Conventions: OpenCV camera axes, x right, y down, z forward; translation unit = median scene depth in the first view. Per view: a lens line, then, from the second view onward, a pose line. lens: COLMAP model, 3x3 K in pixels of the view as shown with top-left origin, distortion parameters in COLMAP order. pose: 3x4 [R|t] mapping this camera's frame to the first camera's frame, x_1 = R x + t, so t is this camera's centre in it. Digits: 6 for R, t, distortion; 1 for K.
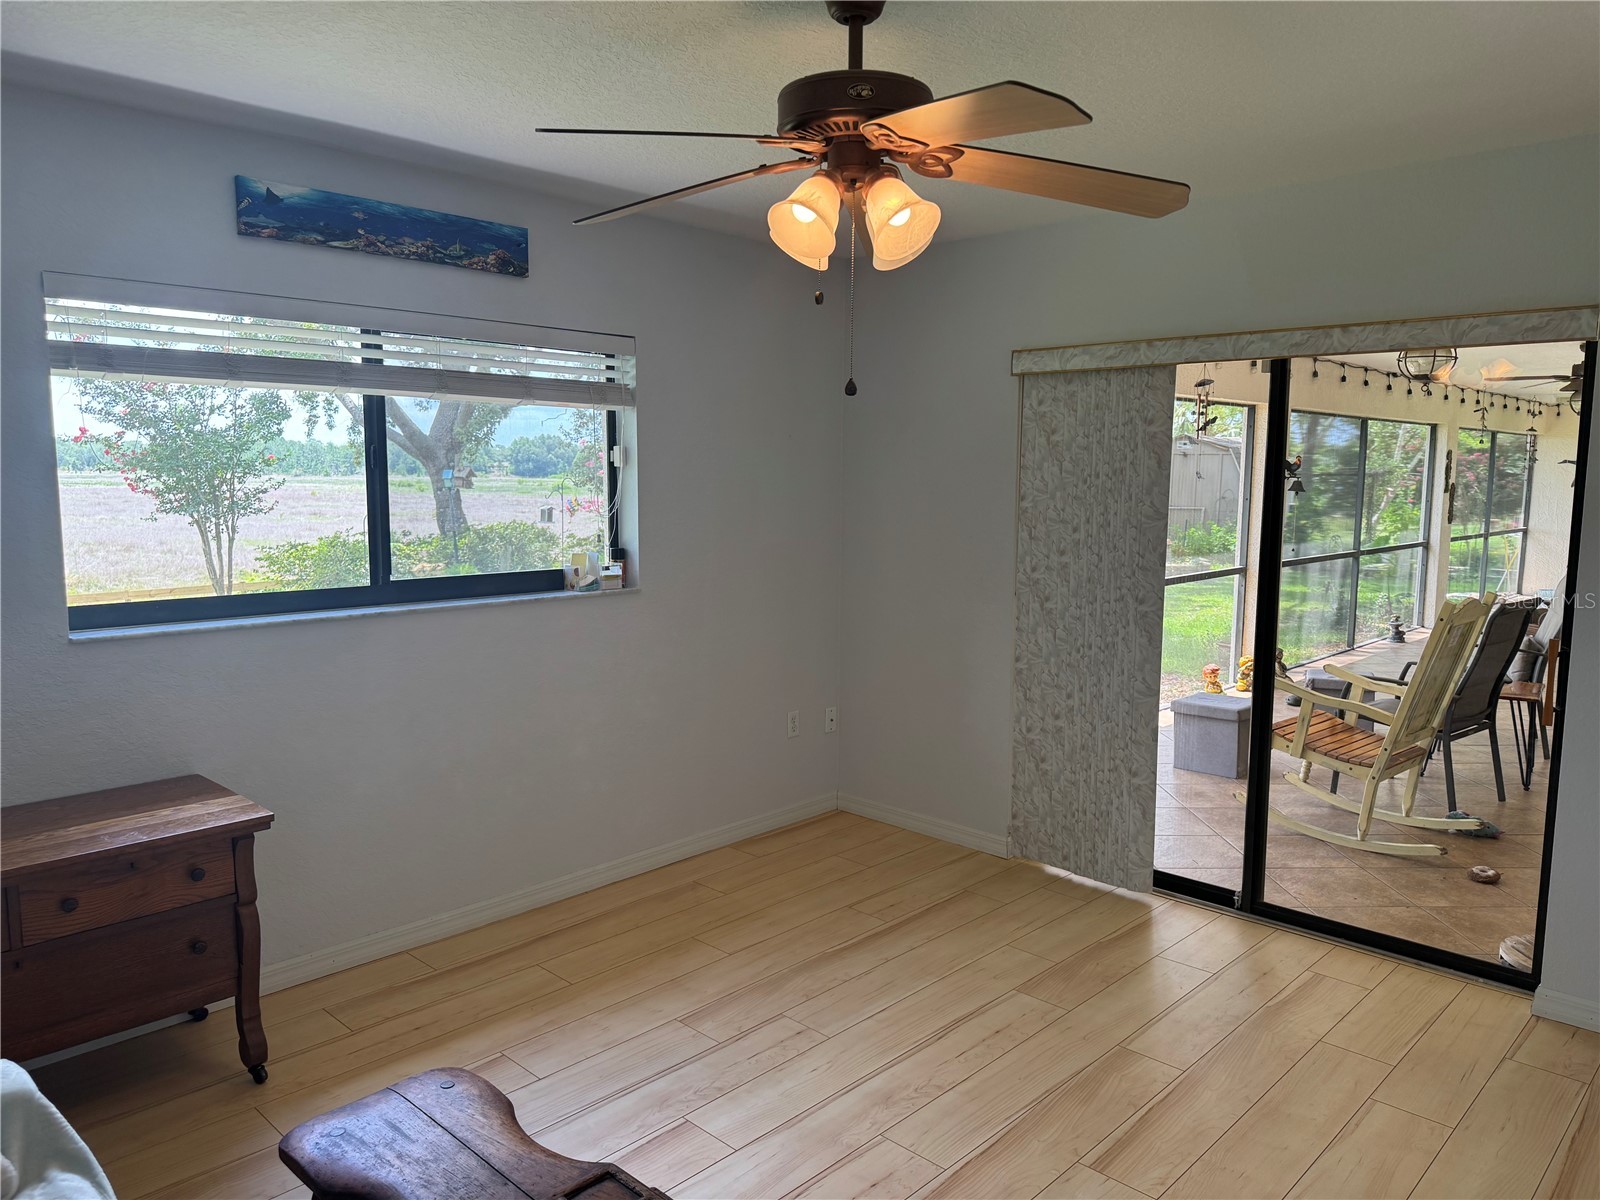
lens RADIAL K [[1114.4, 0, 800.0], [0, 1114.4, 600.0], [0, 0, 1]] dist [0.003685, 0.000055]
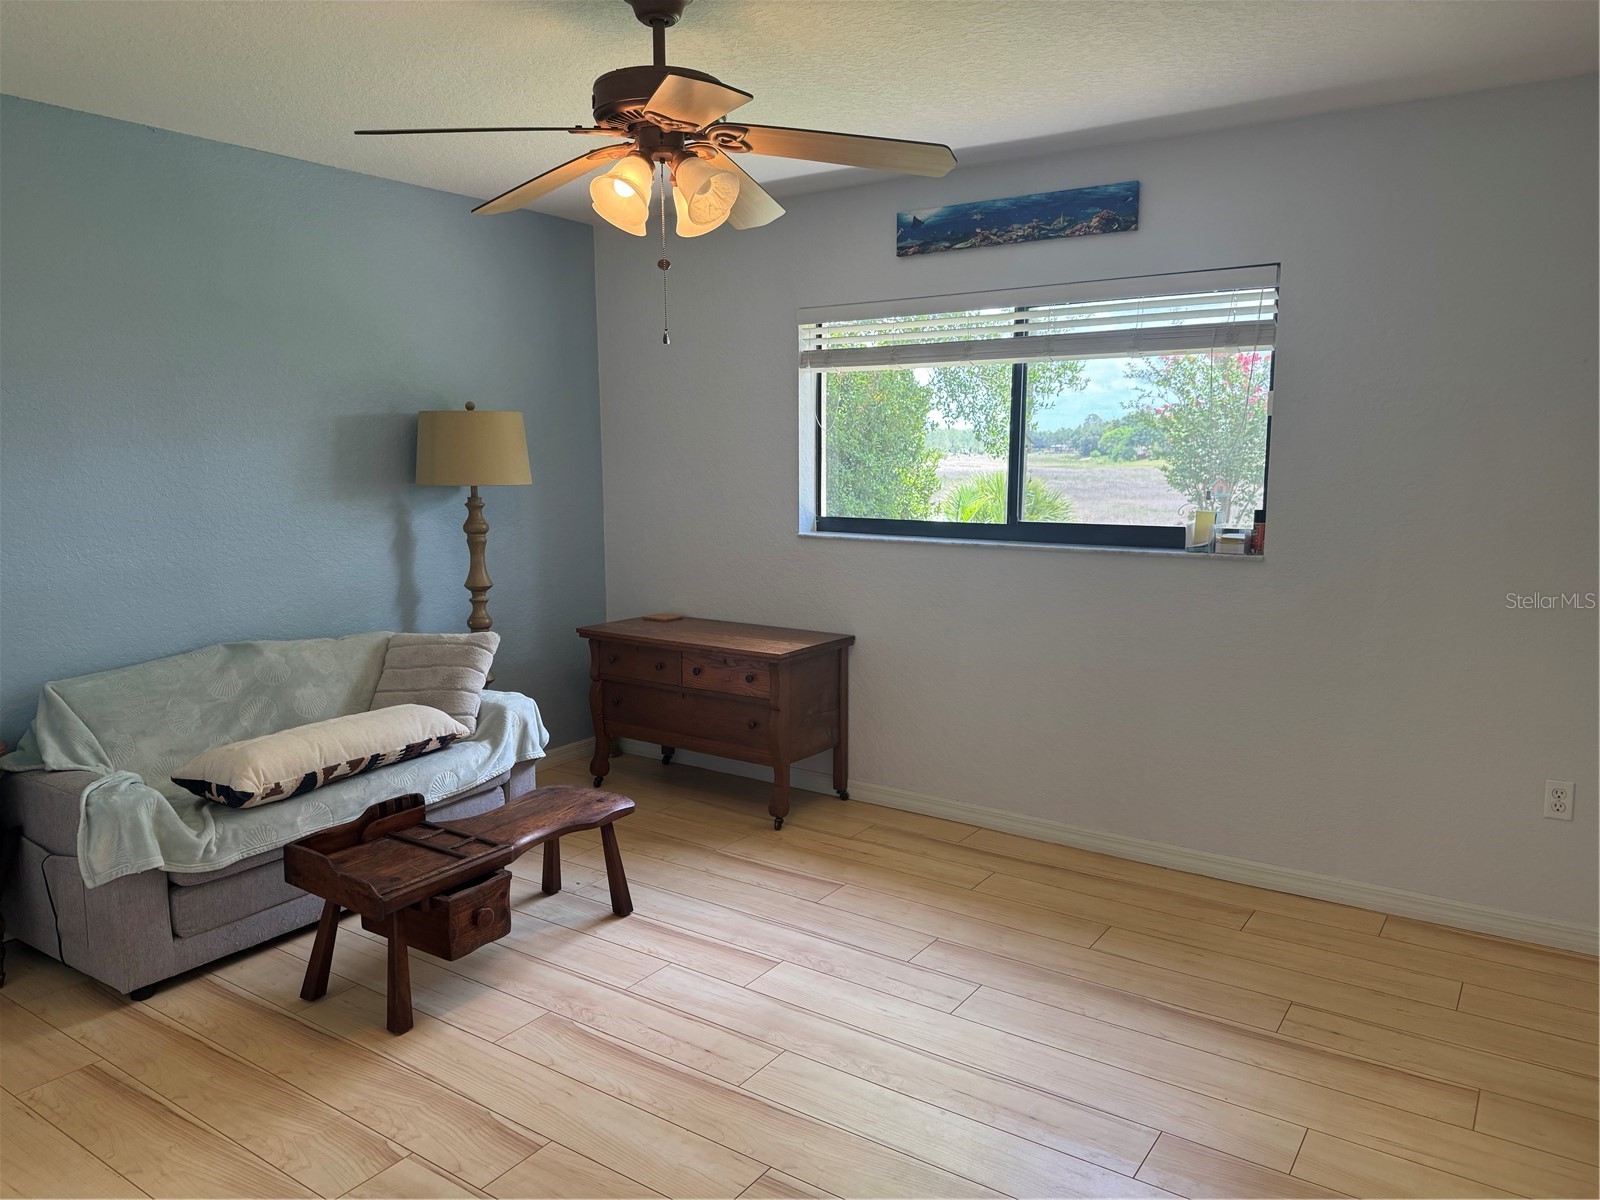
lens RADIAL K [[1126.8, 0, 804.3], [0, 1126.8, 611.1], [0, 0, 1]] dist [0.079810, -0.117874]
pose [[0.152924, 0.140566, -0.978190, 0.819570], [-0.111508, 0.985965, 0.124250, -0.049514], [0.981927, 0.090075, 0.166452, 0.614822]]
